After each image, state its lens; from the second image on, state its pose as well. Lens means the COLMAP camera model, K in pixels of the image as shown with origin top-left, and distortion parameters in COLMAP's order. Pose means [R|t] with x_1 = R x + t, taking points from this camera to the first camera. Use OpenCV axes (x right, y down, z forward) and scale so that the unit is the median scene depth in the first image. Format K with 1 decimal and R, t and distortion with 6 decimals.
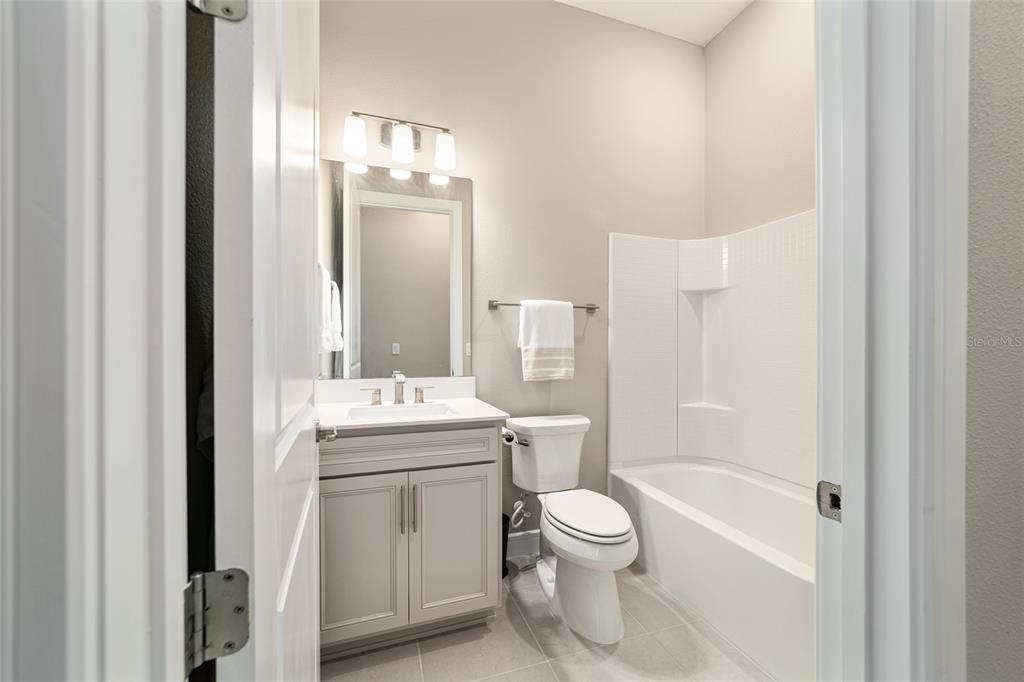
lens RADIAL K [[390.6, 0, 507.4], [0, 390.6, 348.3], [0, 0, 1]] dist [-0.012096, 0.004560]
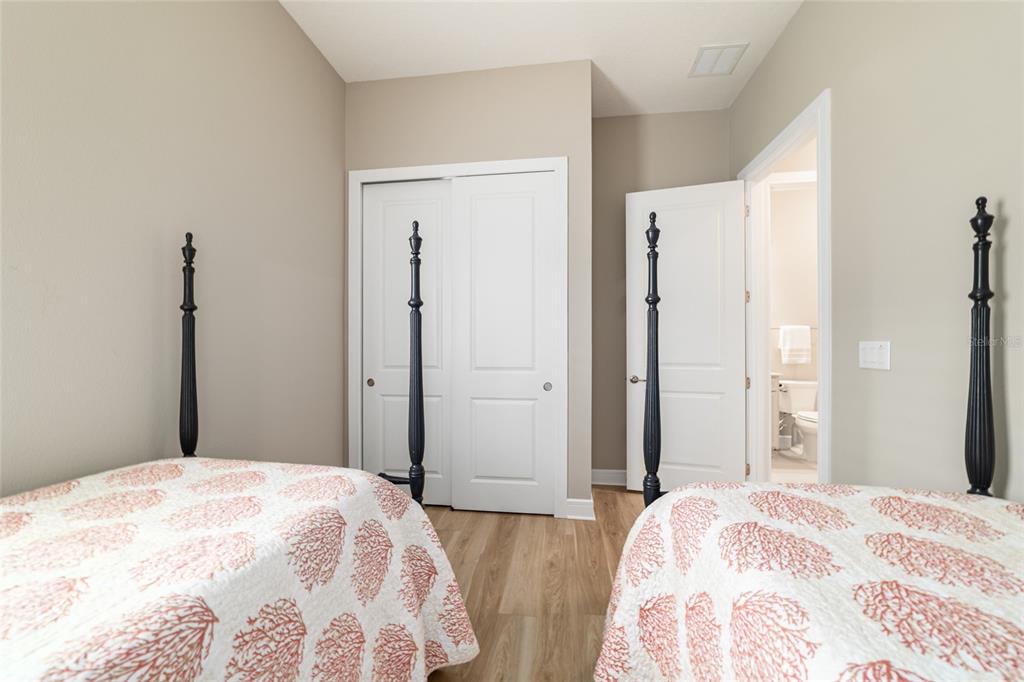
lens RADIAL K [[390.6, 0, 506.1], [0, 390.6, 343.5], [0, 0, 1]] dist [-0.012096, 0.004560]
pose [[0.899910, -0.001311, -0.436074, -0.397123], [-0.001455, 0.999981, -0.006009, -0.012933], [0.436074, 0.006042, 0.899891, -1.608086]]
